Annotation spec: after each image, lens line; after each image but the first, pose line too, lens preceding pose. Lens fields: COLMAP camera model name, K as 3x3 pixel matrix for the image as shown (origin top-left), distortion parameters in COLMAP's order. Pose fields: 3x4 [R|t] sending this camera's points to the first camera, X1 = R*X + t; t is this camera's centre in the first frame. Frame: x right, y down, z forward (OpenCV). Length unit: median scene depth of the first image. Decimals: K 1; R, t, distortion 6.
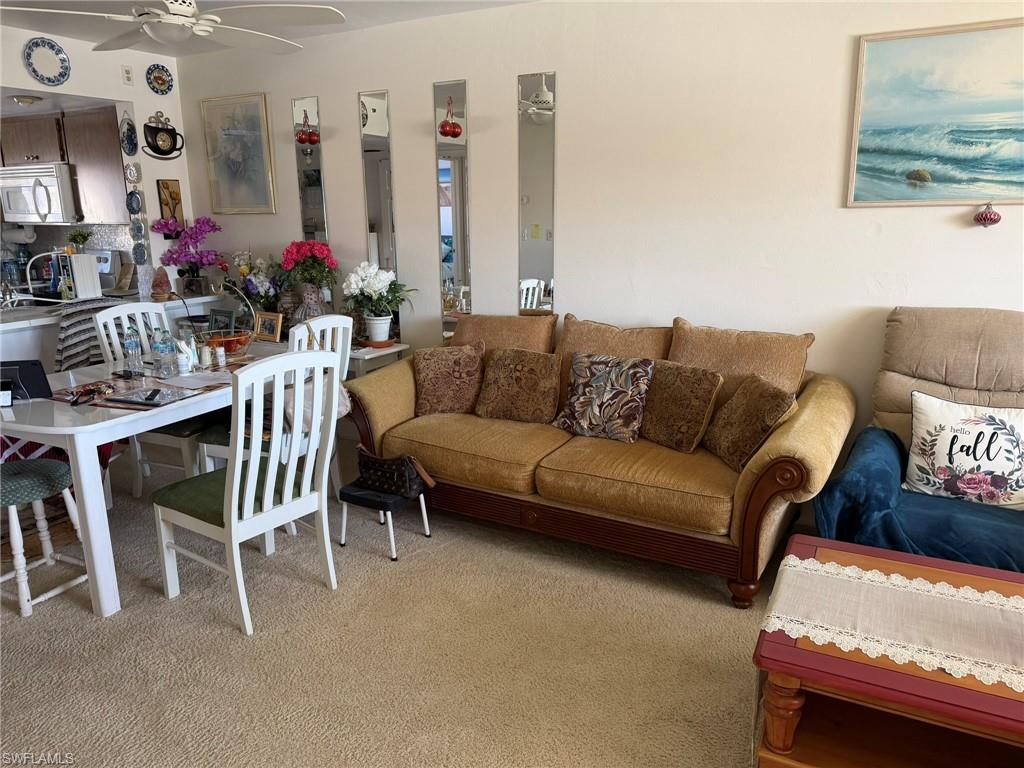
lens RADIAL K [[717.3, 0, 512.6], [0, 717.3, 396.7], [0, 0, 1]] dist [0.091323, -0.109395]
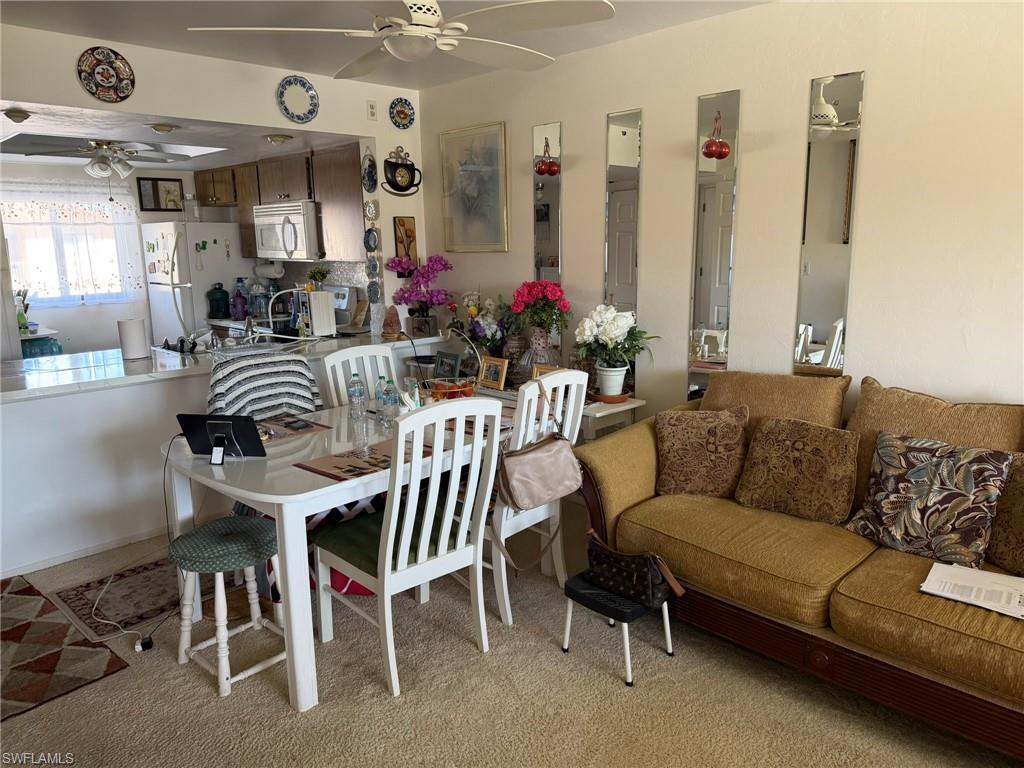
lens RADIAL K [[717.3, 0, 540.1], [0, 717.3, 399.9], [0, 0, 1]] dist [0.091323, -0.109395]
pose [[0.968437, 0.048558, -0.244481, -0.070199], [-0.057780, 0.997858, -0.030687, -0.049033], [0.242467, 0.043845, 0.969168, 0.171197]]
